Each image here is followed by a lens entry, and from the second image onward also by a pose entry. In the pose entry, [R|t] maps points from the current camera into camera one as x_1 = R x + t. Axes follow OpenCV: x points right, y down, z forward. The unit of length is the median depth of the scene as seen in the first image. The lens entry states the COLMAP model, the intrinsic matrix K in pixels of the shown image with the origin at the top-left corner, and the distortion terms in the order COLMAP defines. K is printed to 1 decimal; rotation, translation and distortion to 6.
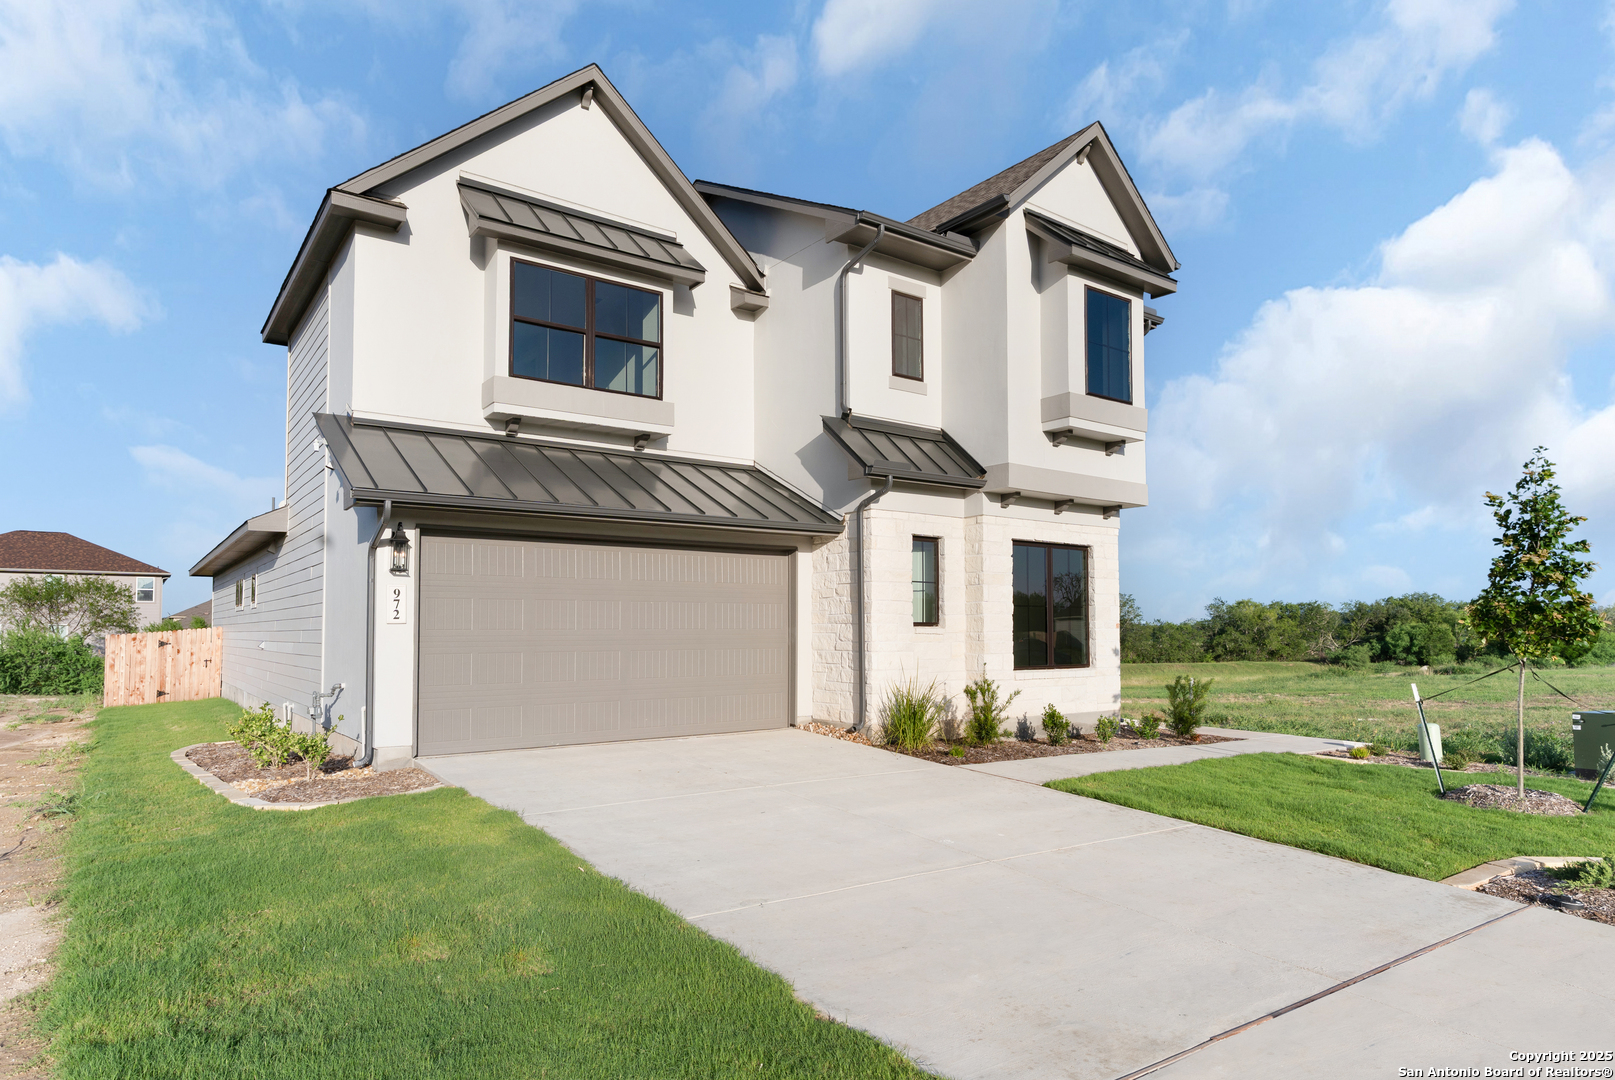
lens RADIAL K [[957.7, 0, 810.4], [0, 957.7, 594.8], [0, 0, 1]] dist [0.003844, -0.000722]
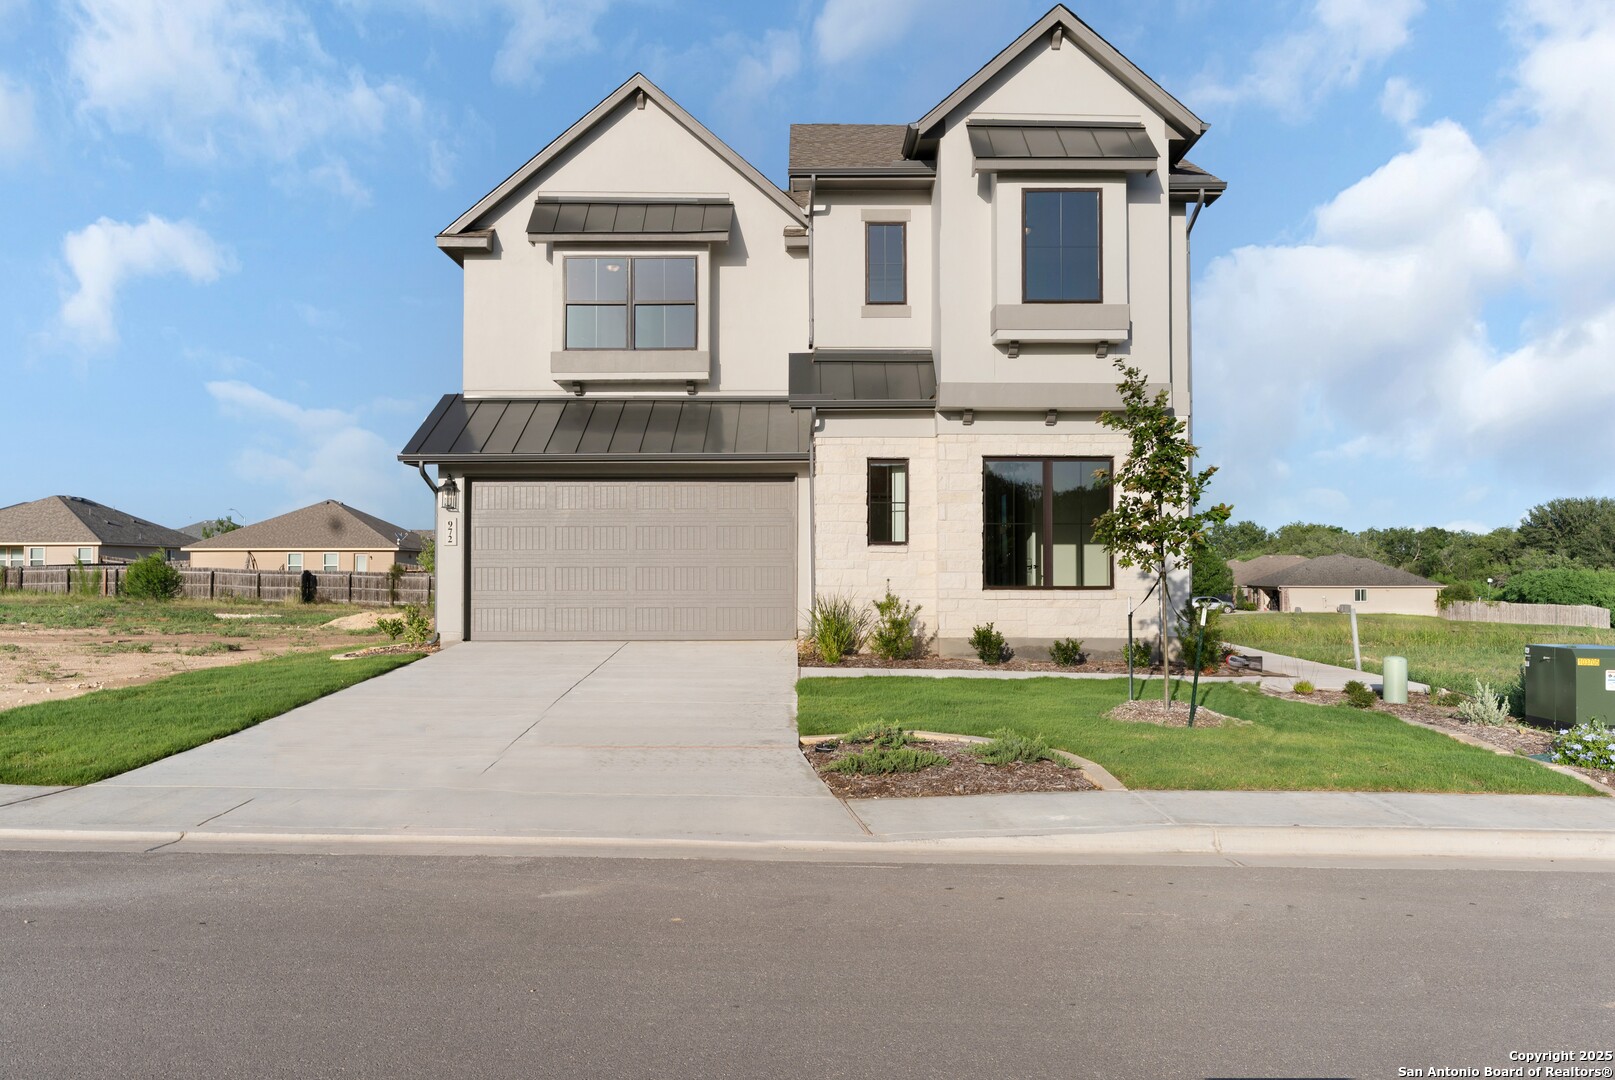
lens RADIAL K [[1297.8, 0, 797.4], [0, 1297.8, 568.9], [0, 0, 1]] dist [-0.040178, 0.003888]
pose [[0.812571, -0.000095, -0.582863, 0.844208], [0.022713, 0.999246, 0.031501, 0.011821], [0.582420, -0.038835, 0.811960, -0.197769]]
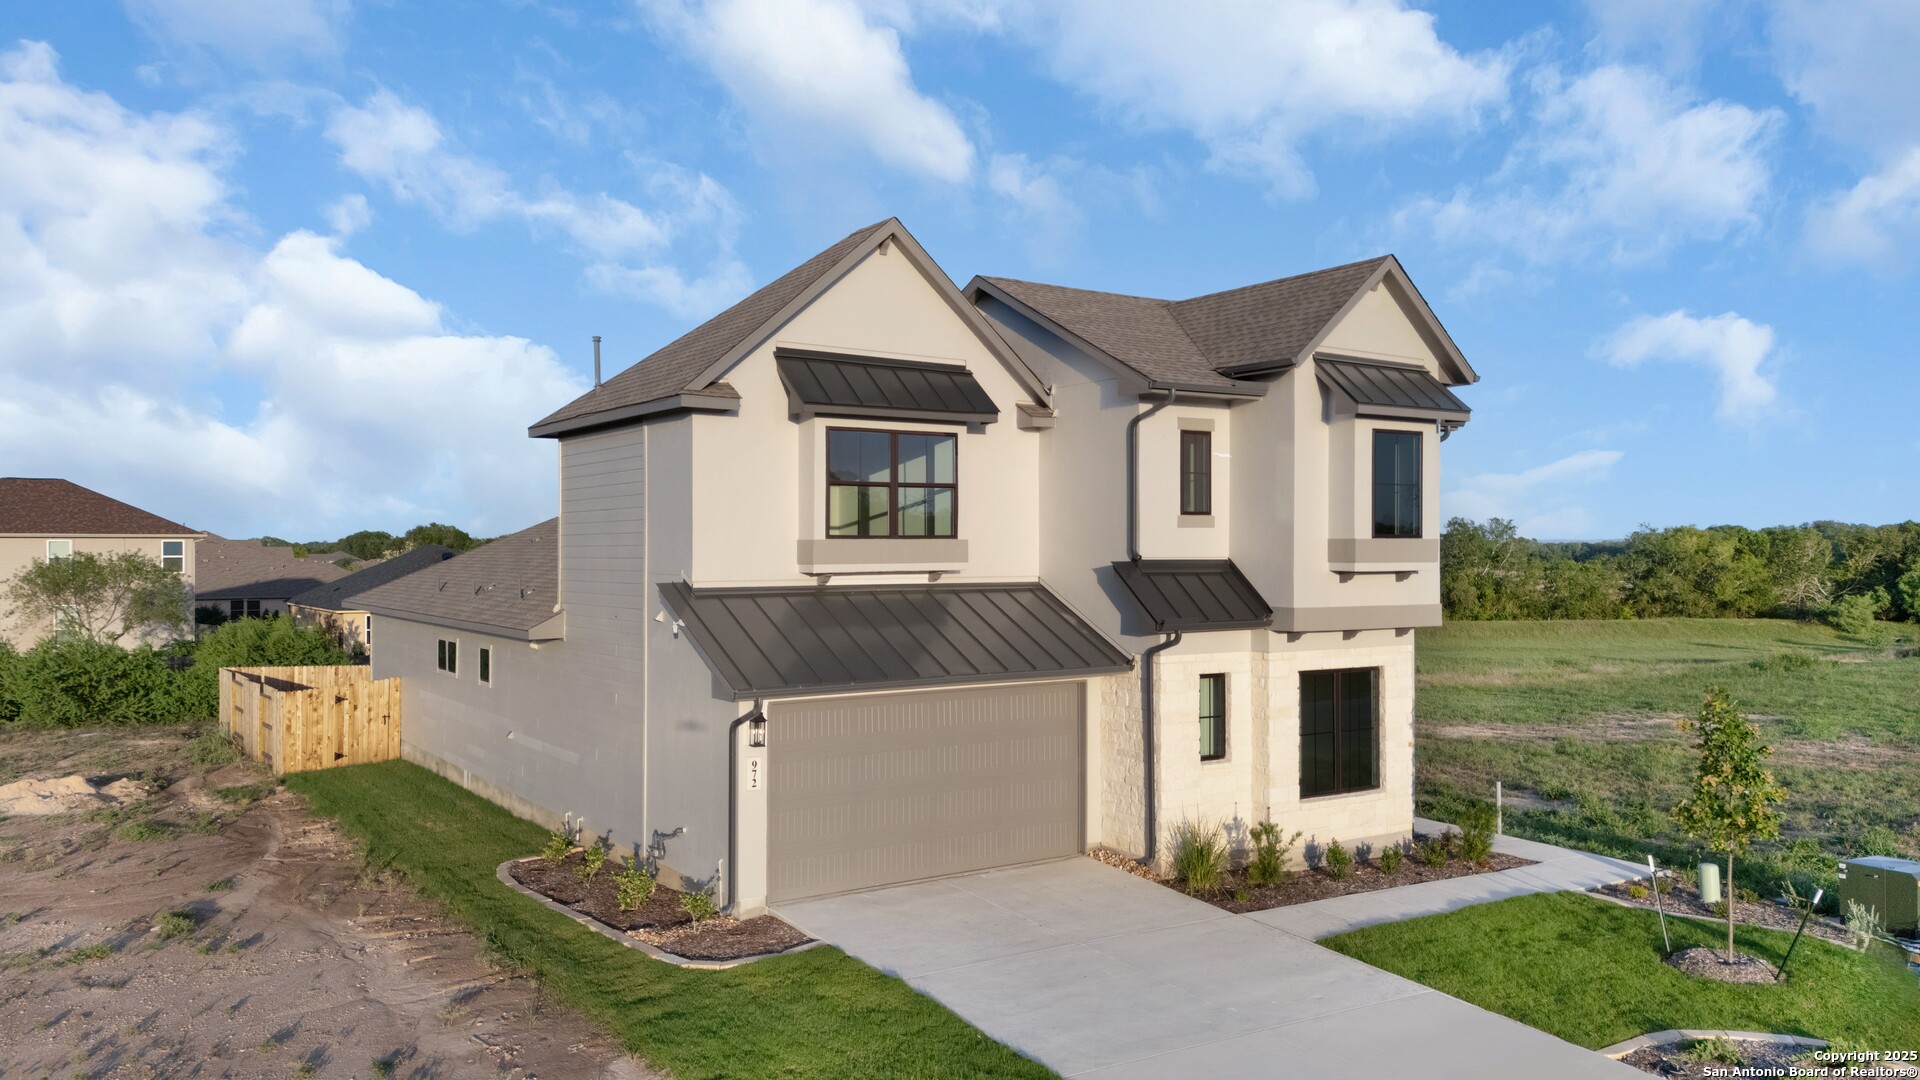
lens RADIAL K [[1434.6, 0, 974.4], [0, 1434.6, 544.3], [0, 0, 1]] dist [0.049513, -0.027825]
pose [[0.999223, 0.000882, -0.039410, -0.074828], [0.000490, 0.999394, 0.034802, -0.250614], [0.039417, -0.034794, 0.998617, -0.544697]]
